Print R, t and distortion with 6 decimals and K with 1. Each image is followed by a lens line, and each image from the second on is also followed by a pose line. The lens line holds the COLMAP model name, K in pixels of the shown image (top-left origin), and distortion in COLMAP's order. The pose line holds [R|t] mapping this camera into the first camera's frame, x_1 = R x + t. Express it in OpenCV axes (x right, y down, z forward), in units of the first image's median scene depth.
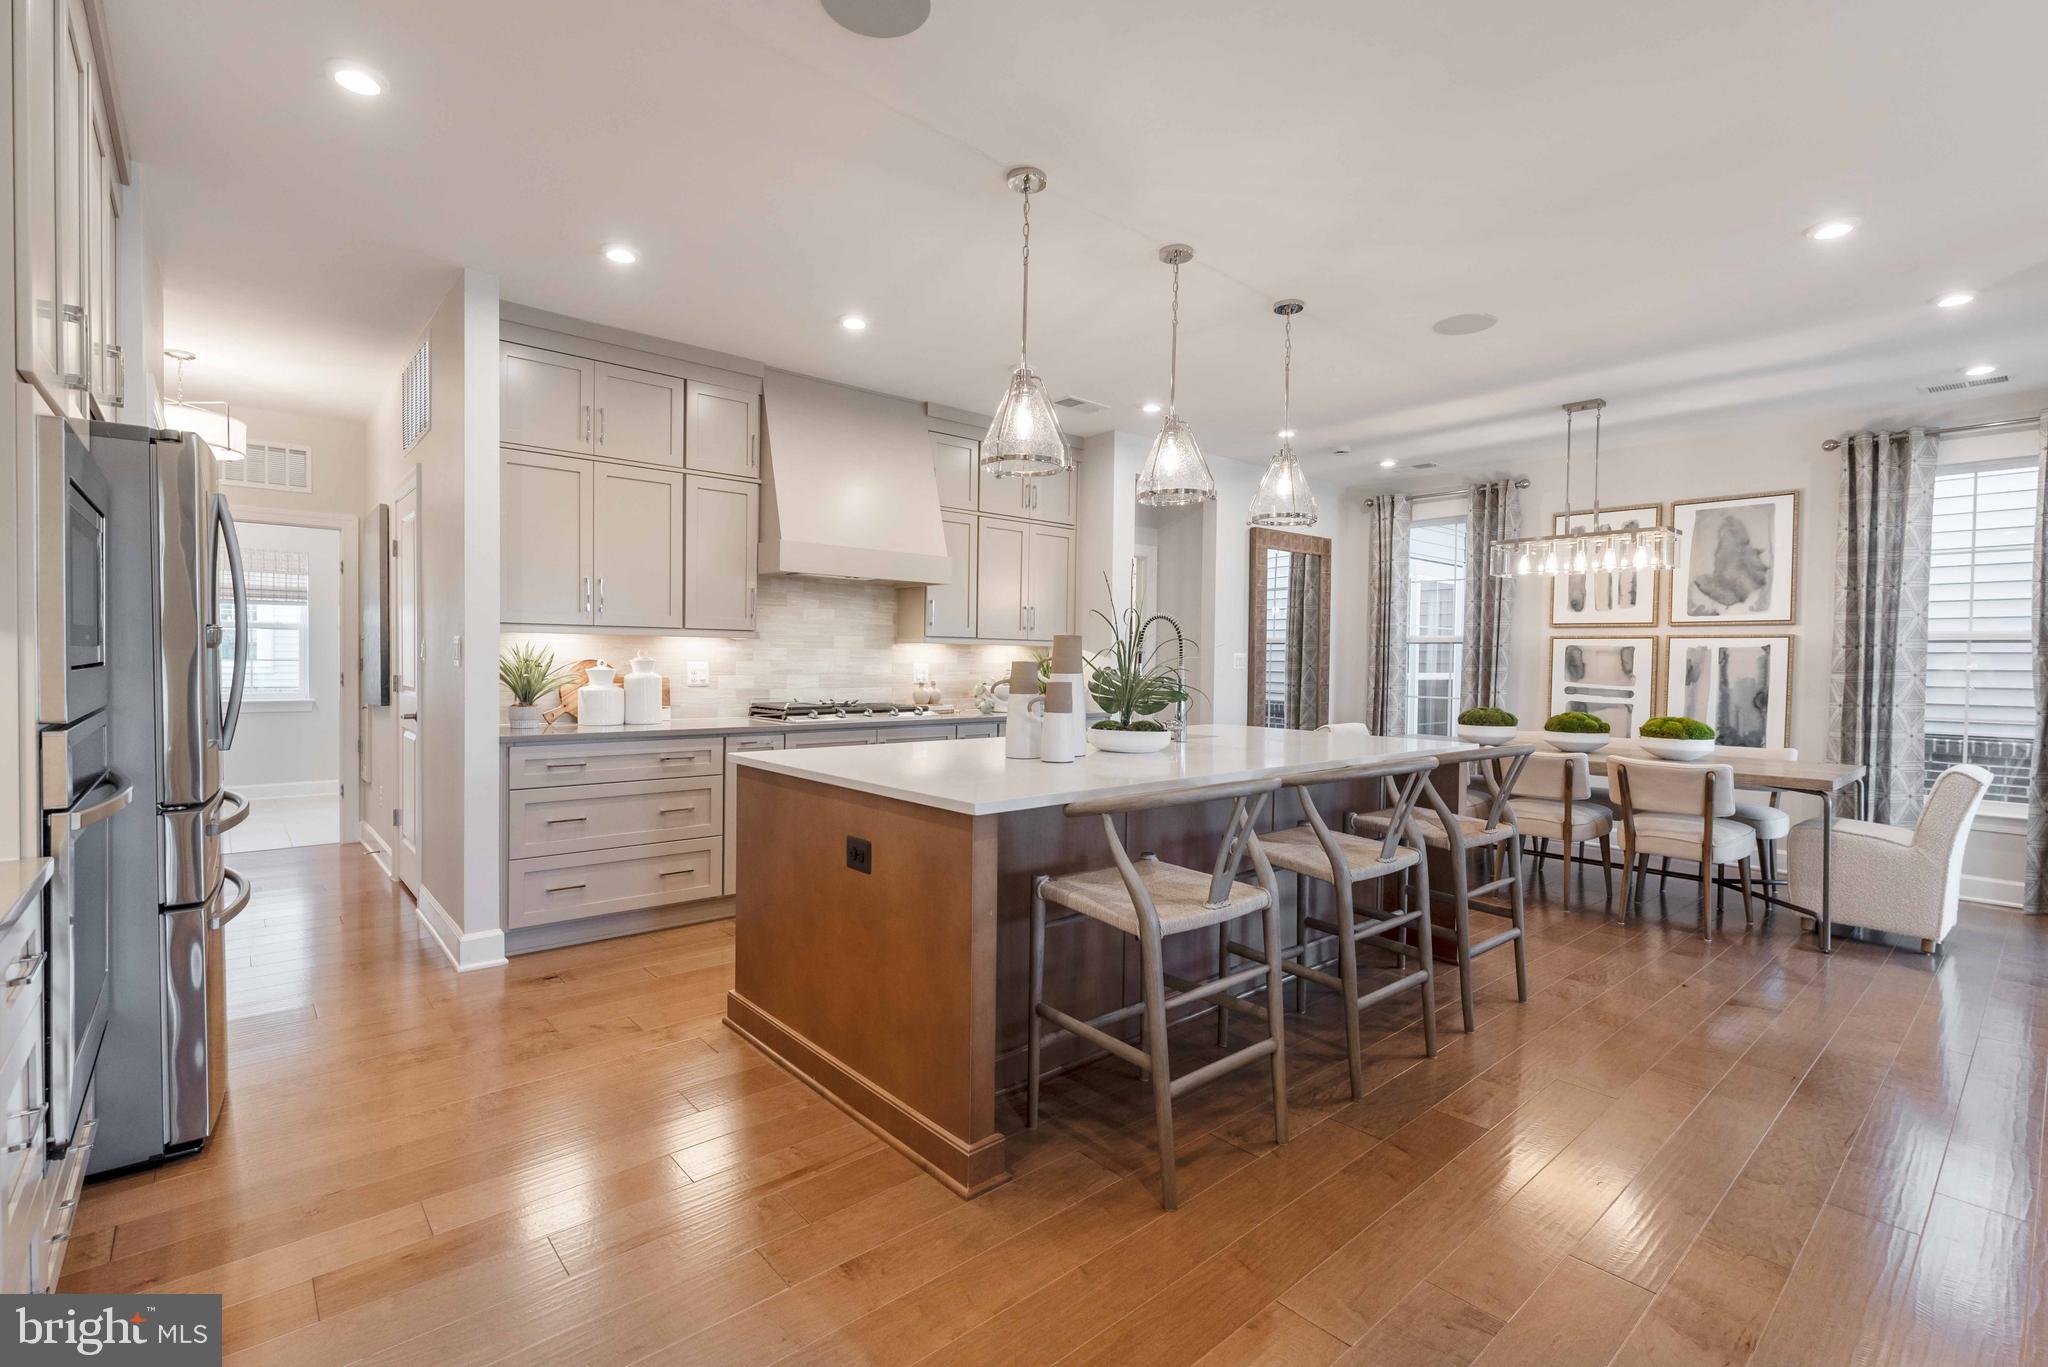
lens RADIAL K [[921.7, 0, 1024.0], [0, 921.7, 683.5], [0, 0, 1]] dist [0.000803, -0.000351]
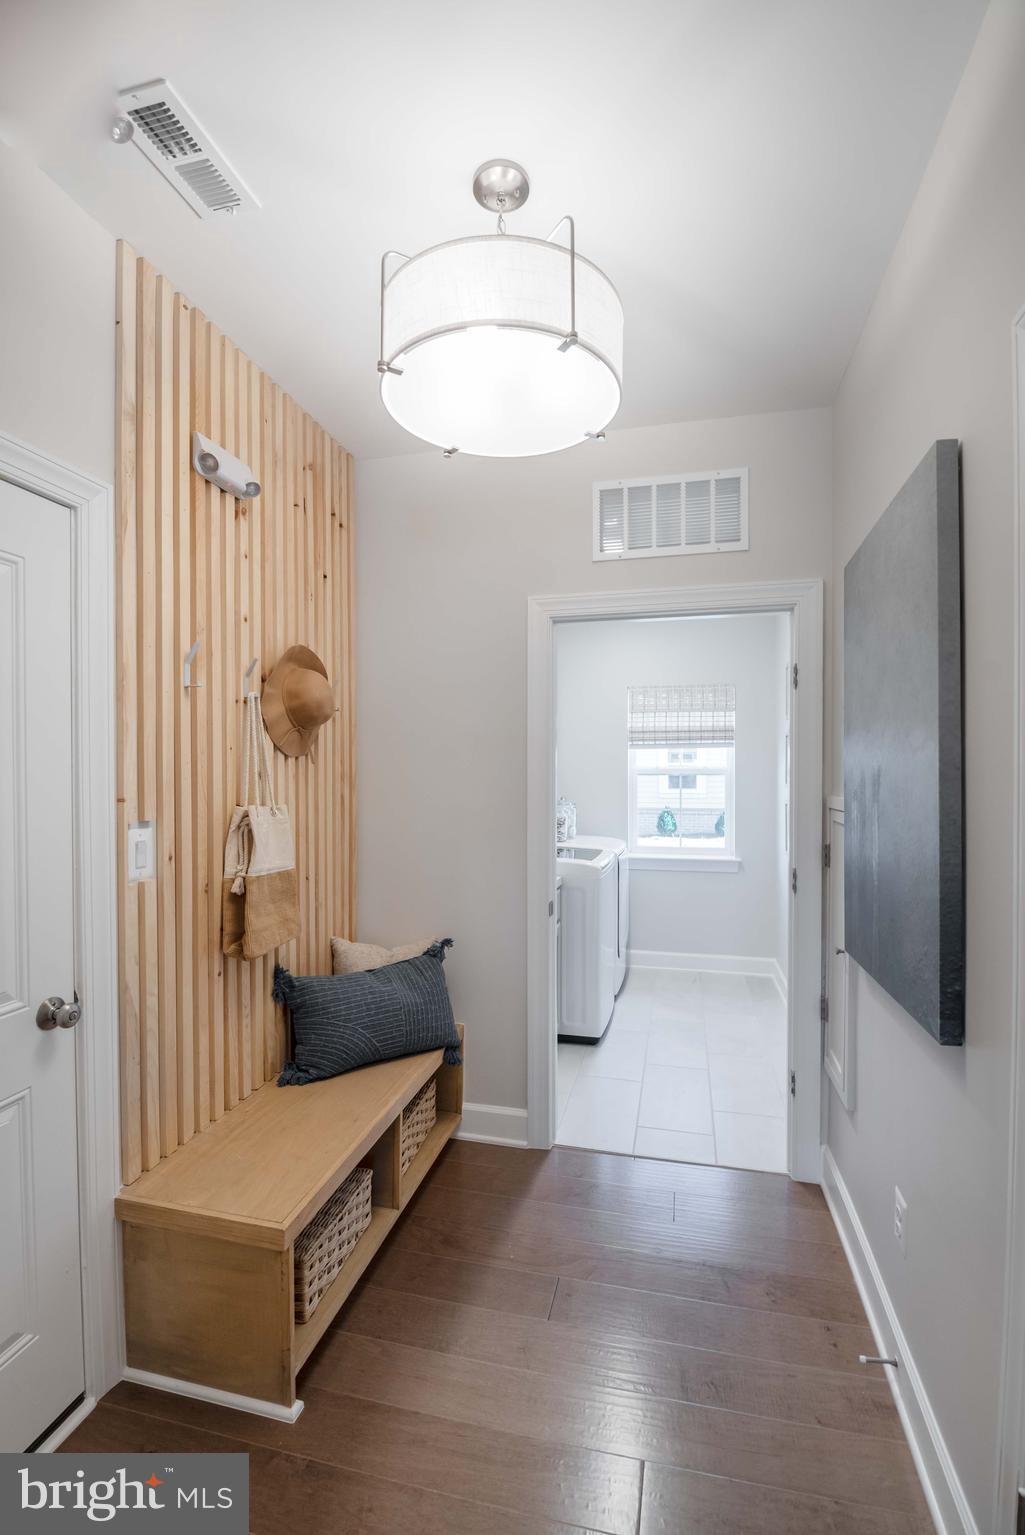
lens RADIAL K [[690.8, 0, 512.5], [0, 690.8, 767.5], [0, 0, 1]] dist [0.000803, -0.000351]
pose [[0.572343, -0.018420, -0.819807, -0.541083], [-0.009632, 0.999528, -0.029183, -0.065269], [0.819958, 0.024599, 0.571895, 0.681731]]
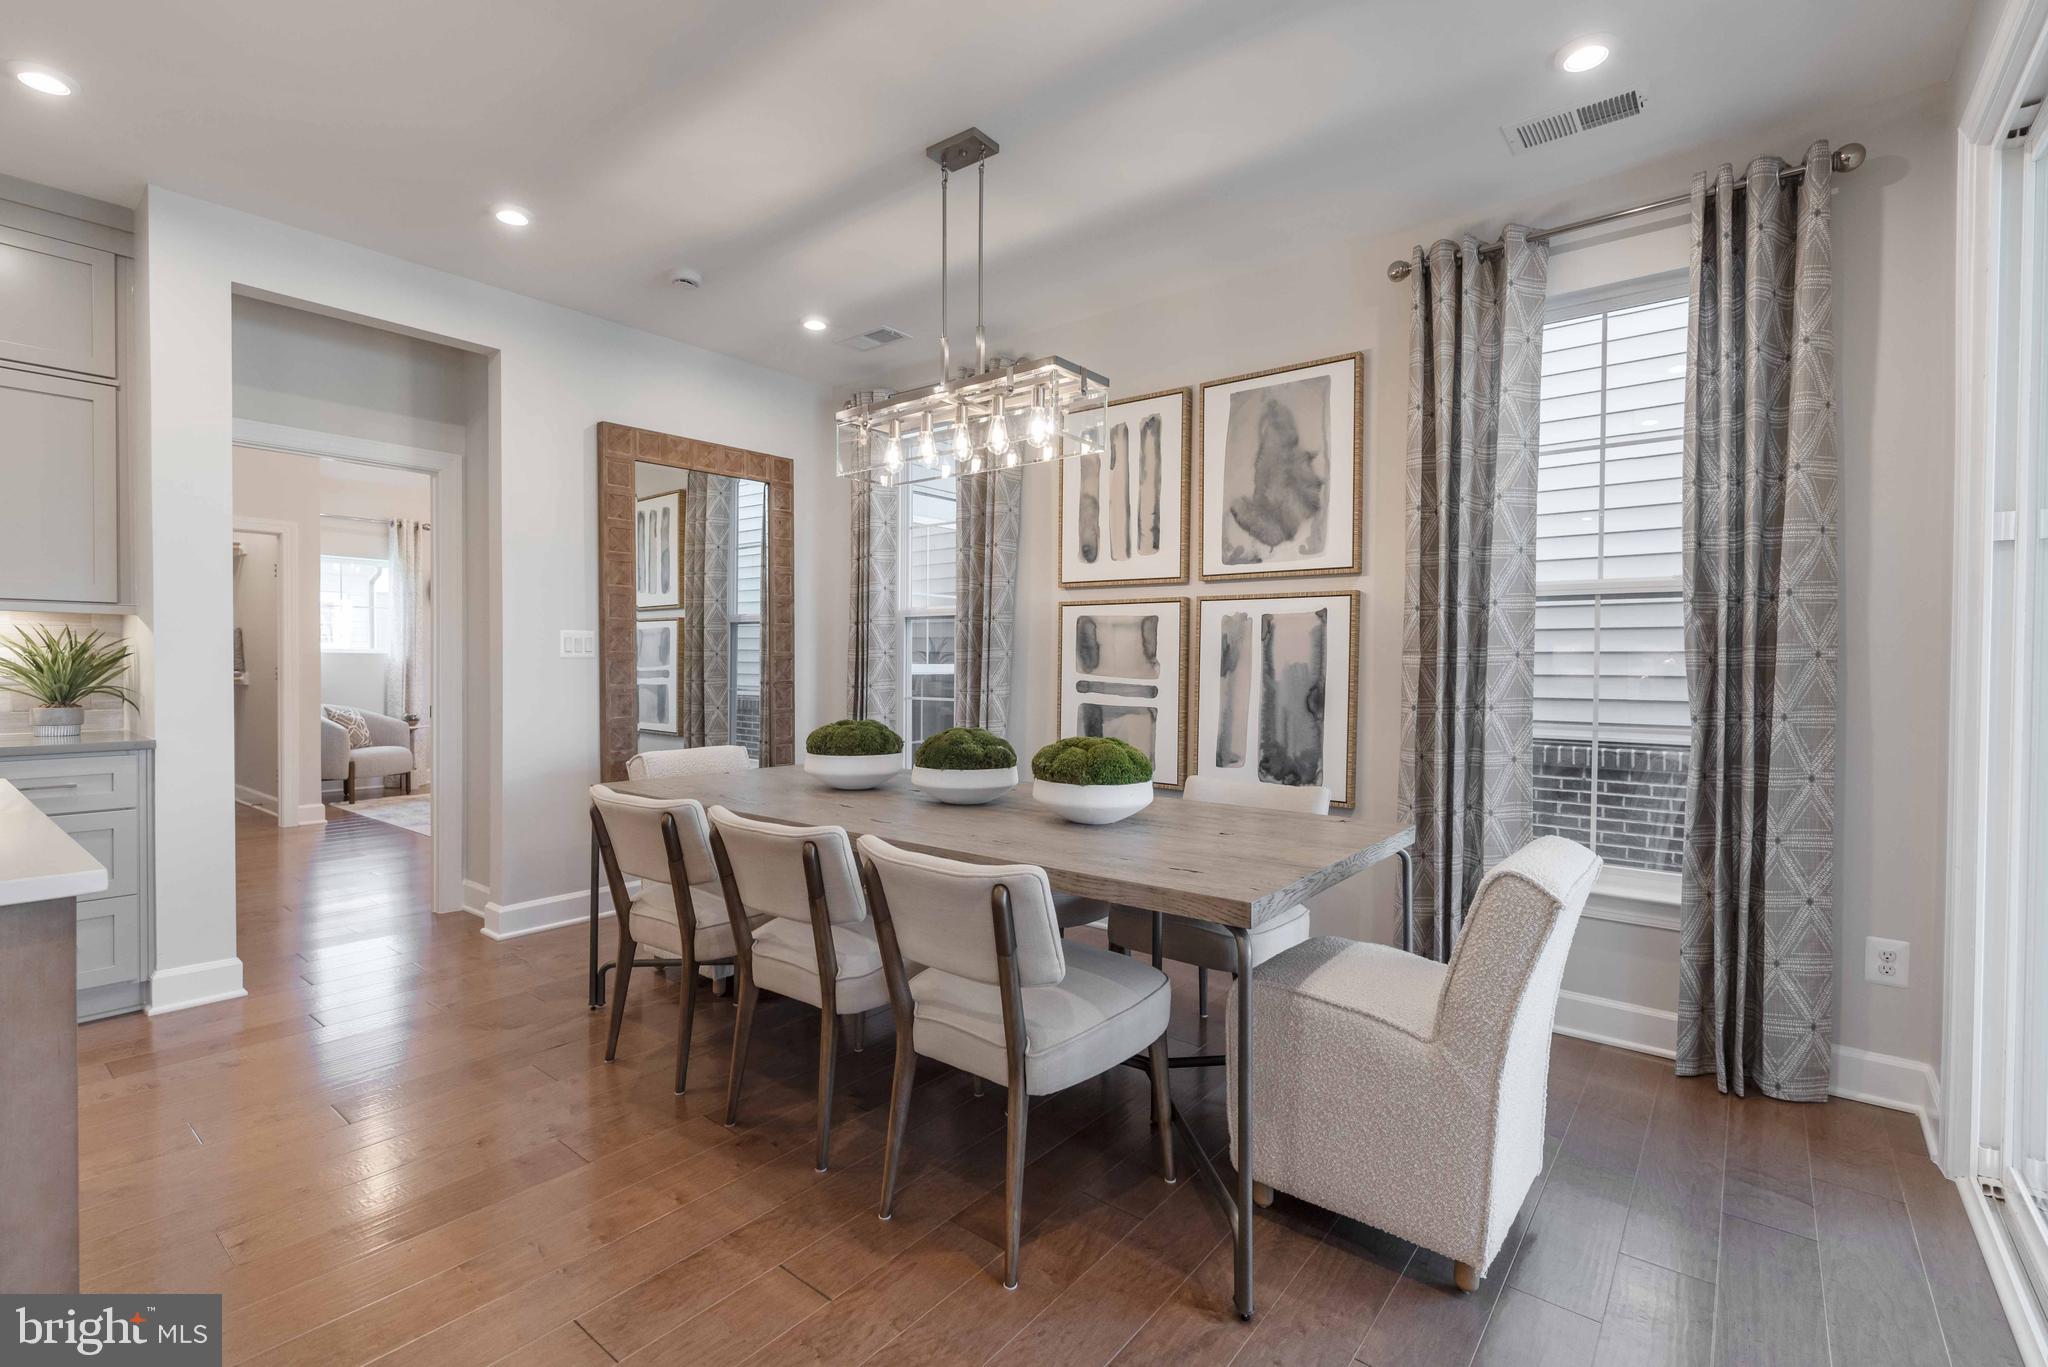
lens RADIAL K [[913.9, 0, 1024.0], [0, 913.9, 683.5], [0, 0, 1]] dist [0.001227, -0.000042]
pose [[0.984169, -0.010747, 0.176907, 0.512031], [0.010589, 0.999942, 0.001836, 0.004405], [-0.176917, 0.000067, 0.984226, 0.447285]]
